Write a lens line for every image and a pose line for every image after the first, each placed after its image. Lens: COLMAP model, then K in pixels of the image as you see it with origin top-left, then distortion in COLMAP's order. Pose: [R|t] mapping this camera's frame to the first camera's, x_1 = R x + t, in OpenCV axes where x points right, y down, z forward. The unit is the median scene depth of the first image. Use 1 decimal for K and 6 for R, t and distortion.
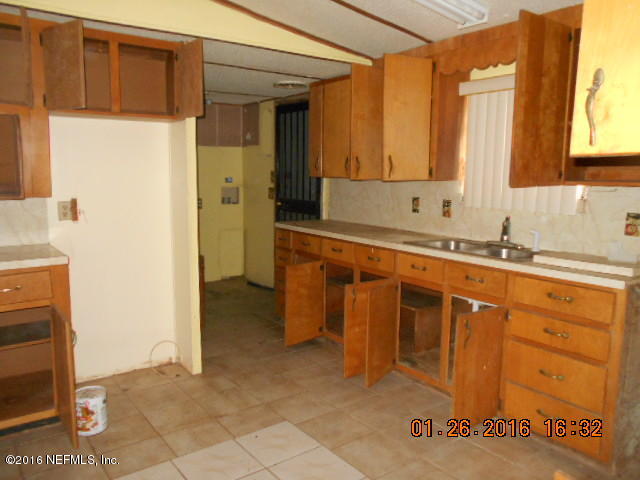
lens RADIAL K [[513.7, 0, 320.1], [0, 513.7, 240.3], [0, 0, 1]] dist [-0.014100, -0.004288]
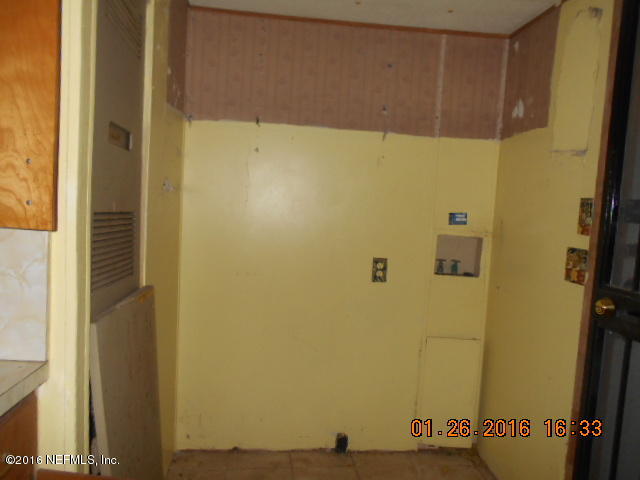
lens RADIAL K [[513.7, 0, 319.2], [0, 513.7, 240.4], [0, 0, 1]] dist [-0.014100, -0.004288]
pose [[0.876873, 0.076776, -0.474551, -0.080166], [-0.108172, 0.993360, -0.039166, -0.072497], [0.468393, 0.085677, 0.879356, 0.594907]]
